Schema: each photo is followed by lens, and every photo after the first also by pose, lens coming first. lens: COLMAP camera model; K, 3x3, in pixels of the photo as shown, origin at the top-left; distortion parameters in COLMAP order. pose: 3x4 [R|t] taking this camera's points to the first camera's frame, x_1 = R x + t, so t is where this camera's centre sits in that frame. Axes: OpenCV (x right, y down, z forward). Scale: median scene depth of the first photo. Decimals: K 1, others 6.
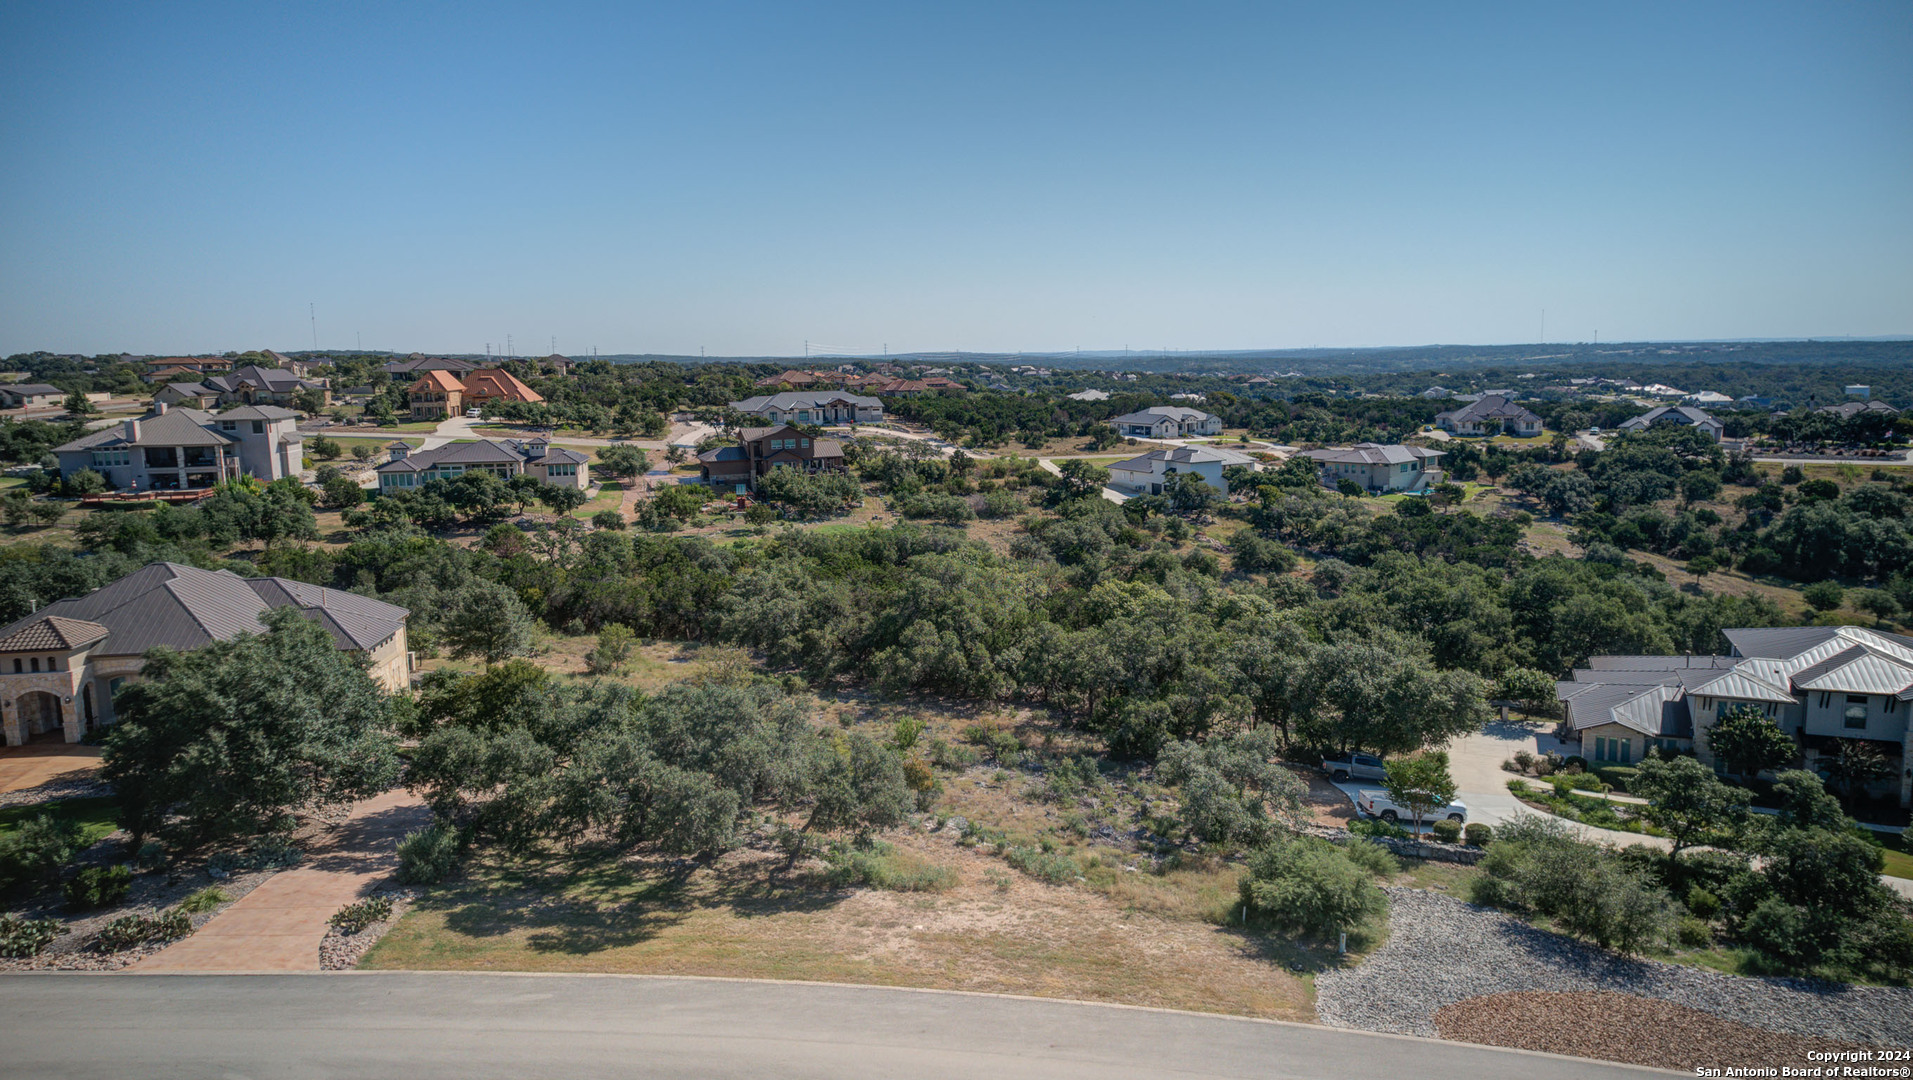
lens RADIAL K [[1200.6, 0, 956.5], [0, 1200.6, 540.0], [0, 0, 1]] dist [0.153984, -0.150509]
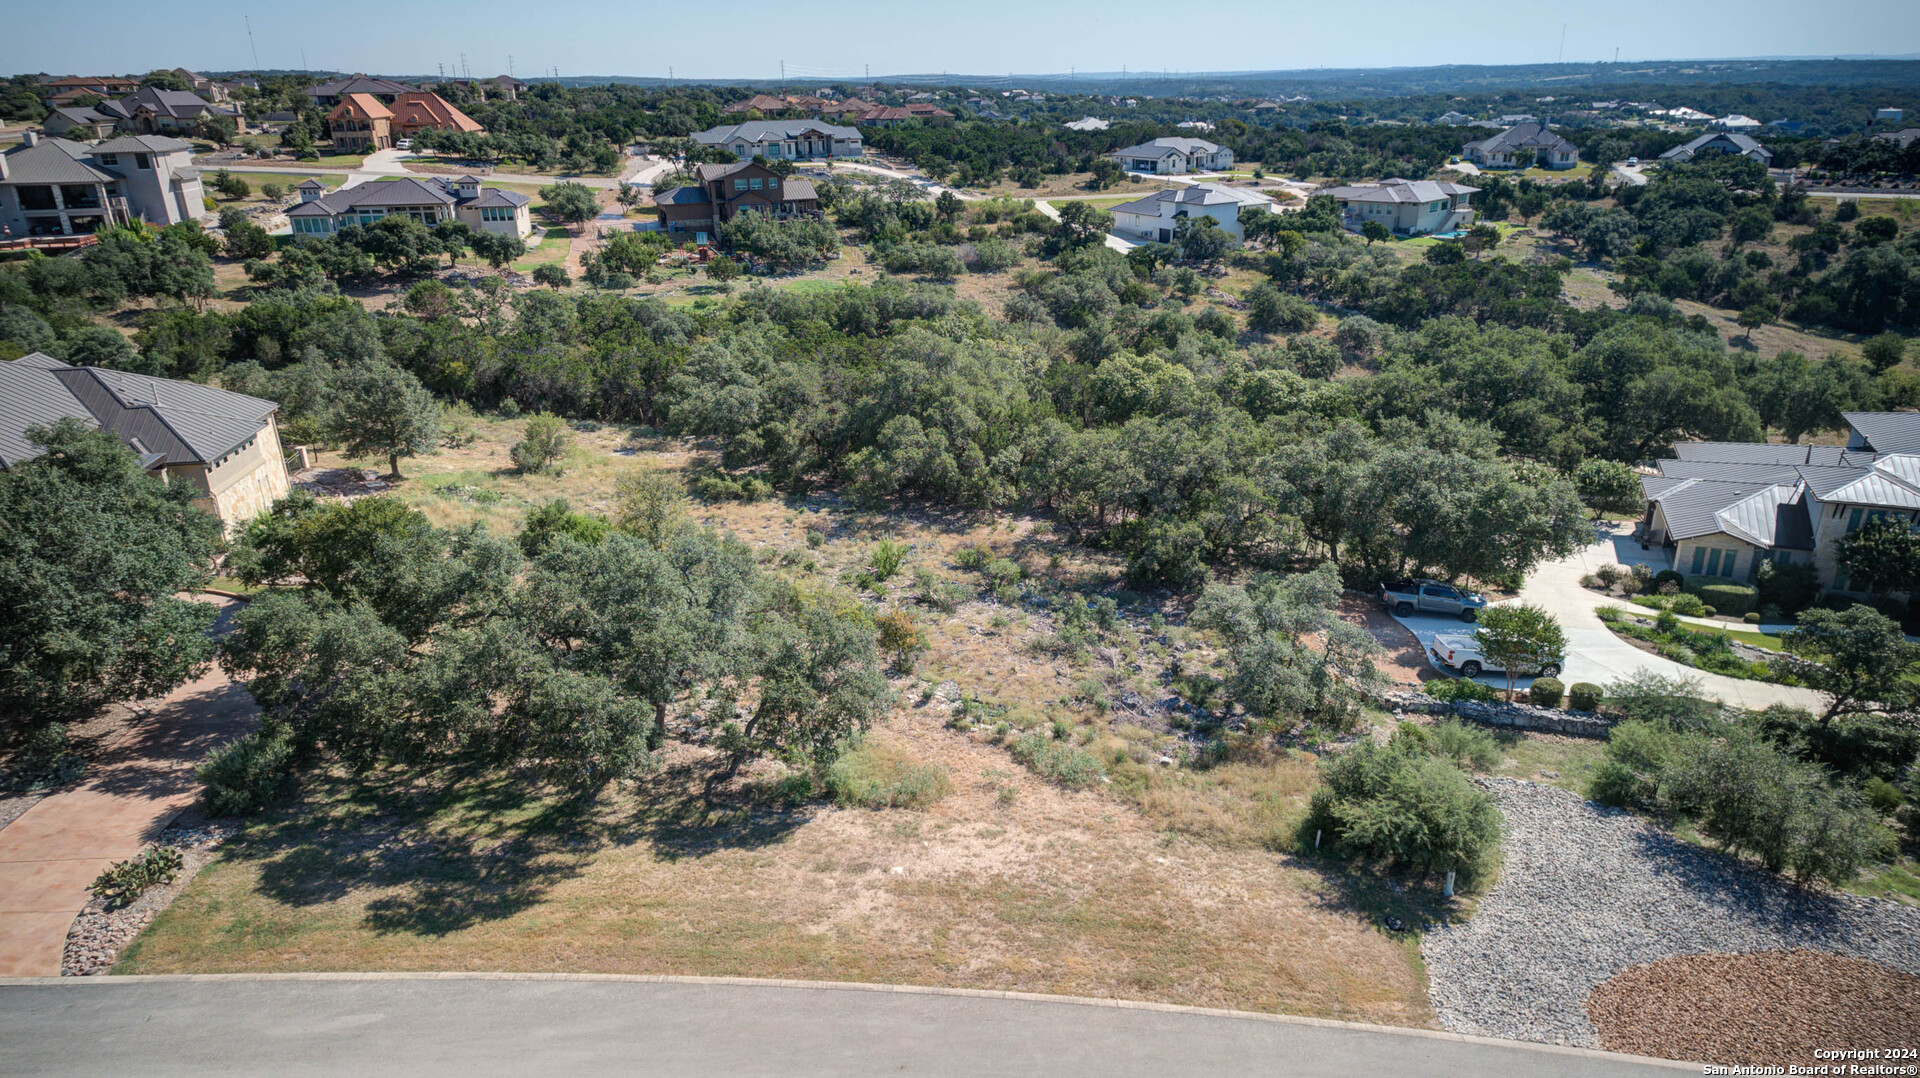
lens RADIAL K [[1192.6, 0, 960.0], [0, 1192.6, 539.0], [0, 0, 1]] dist [0.118190, -0.095868]
pose [[0.999917, -0.005196, 0.011826, 0.000079], [0.002595, 0.977664, 0.210156, -0.015470], [-0.012653, -0.210108, 0.977596, 0.108693]]
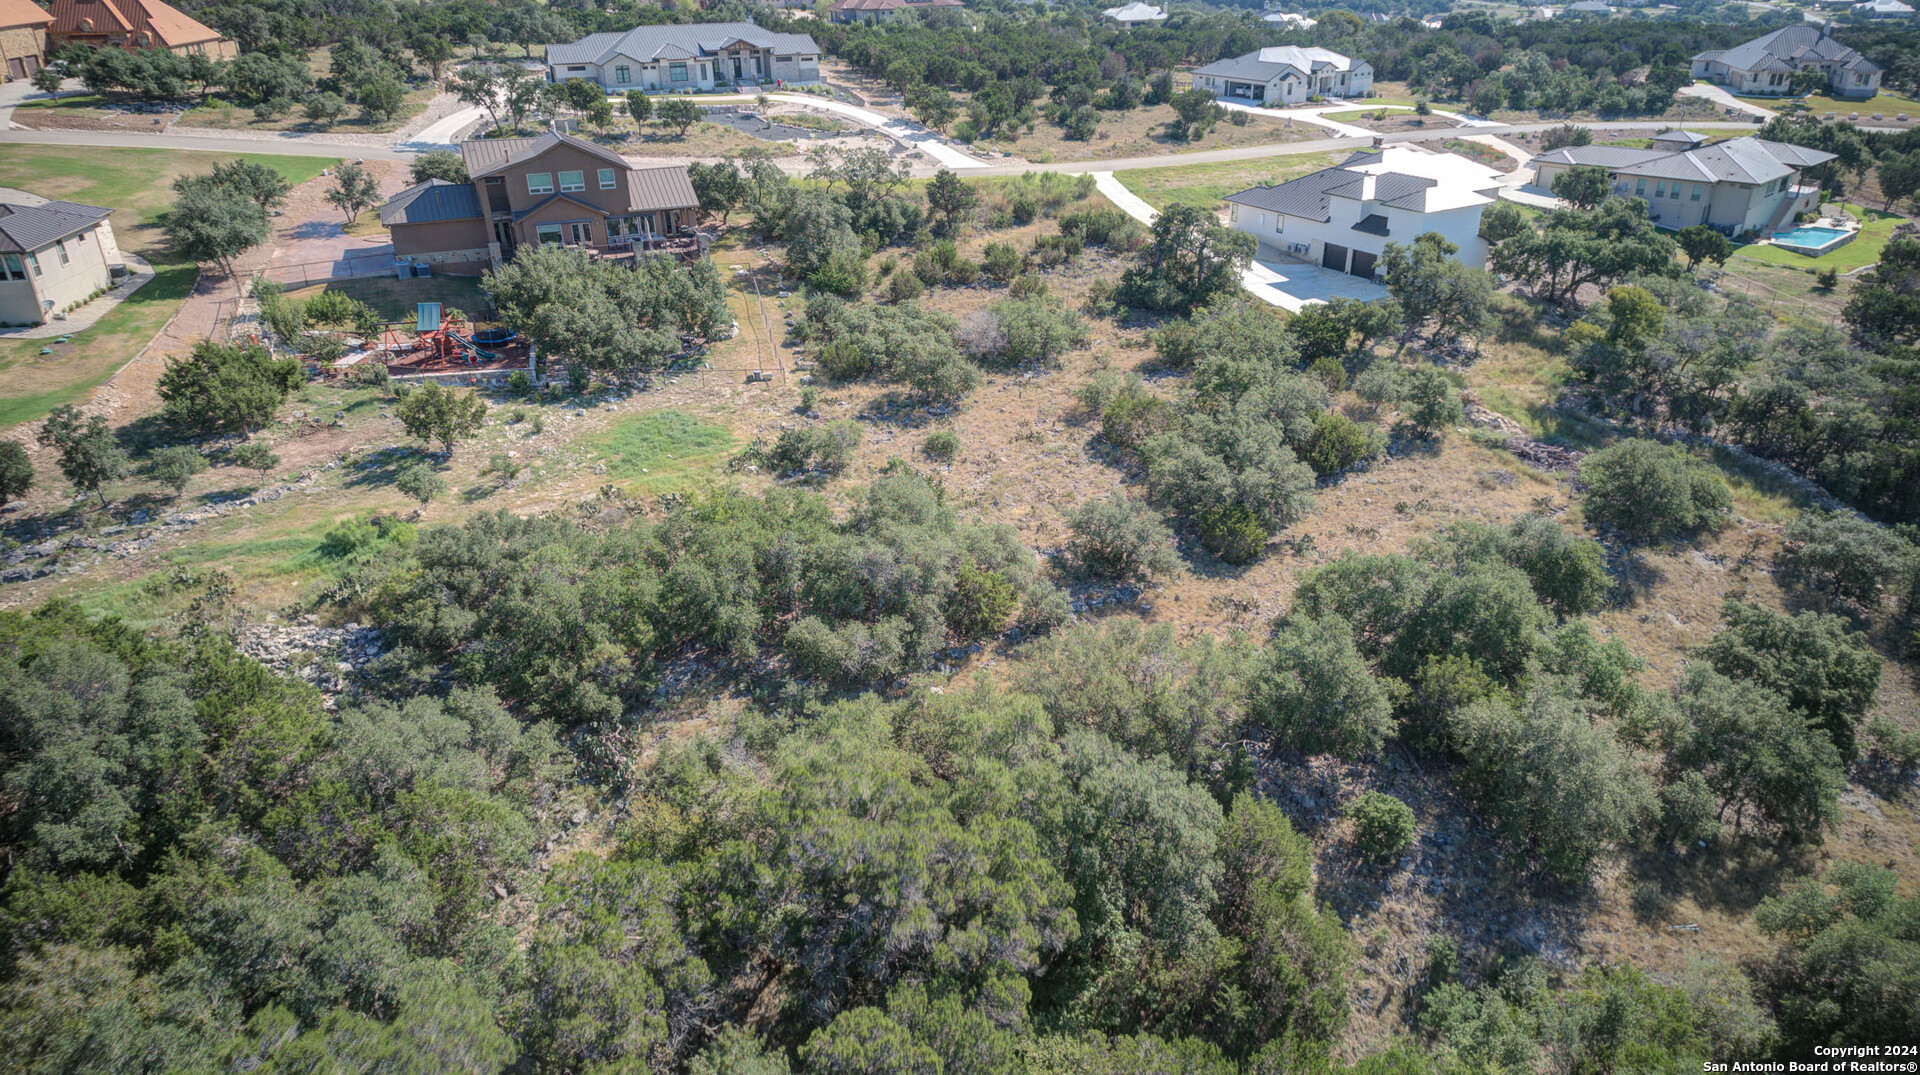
lens RADIAL K [[1192.6, 0, 960.0], [0, 1192.6, 537.5], [0, 0, 1]] dist [0.118190, -0.095868]
pose [[0.999982, 0.000404, 0.005919, 0.008389], [-0.002149, 0.954594, 0.297901, -0.128760], [-0.005530, -0.297909, 0.954578, 0.760414]]
